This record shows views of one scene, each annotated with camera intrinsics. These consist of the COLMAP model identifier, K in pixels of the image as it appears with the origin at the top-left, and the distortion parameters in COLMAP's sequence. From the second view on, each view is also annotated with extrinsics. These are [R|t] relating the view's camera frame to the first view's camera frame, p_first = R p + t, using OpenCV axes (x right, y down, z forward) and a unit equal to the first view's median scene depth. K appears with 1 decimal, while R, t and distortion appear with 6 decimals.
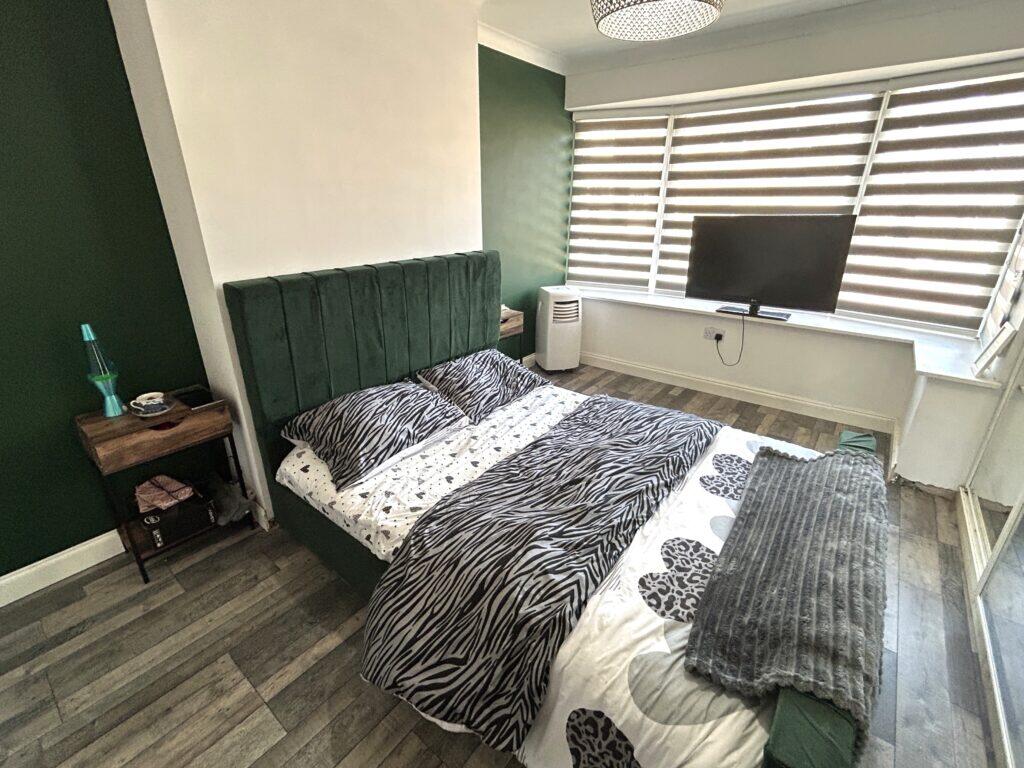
lens RADIAL K [[463.7, 0, 508.2], [0, 463.7, 379.3], [0, 0, 1]] dist [0.002489, -0.000004]
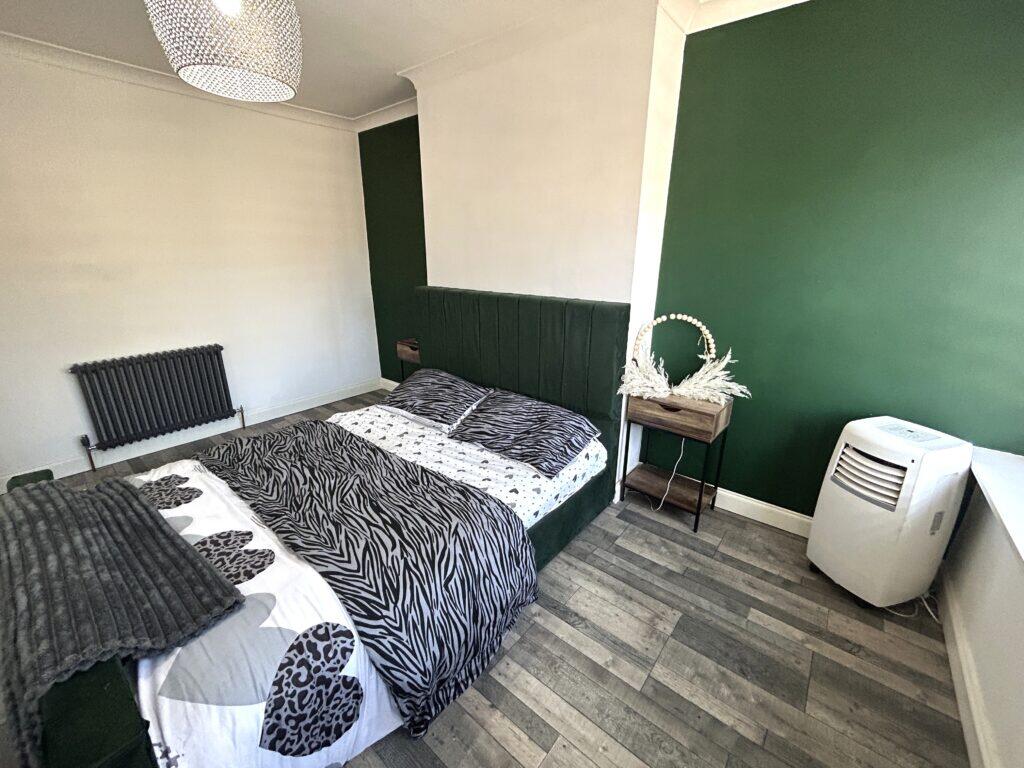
lens RADIAL K [[417.7, 0, 511.9], [0, 417.7, 383.7], [0, 0, 1]] dist [-0.004063, 0.001447]
pose [[-0.016329, 0.309459, -0.950773, 0.914416], [-0.368224, 0.882207, 0.293466, -0.397902], [0.929594, 0.354889, 0.099545, 1.076911]]
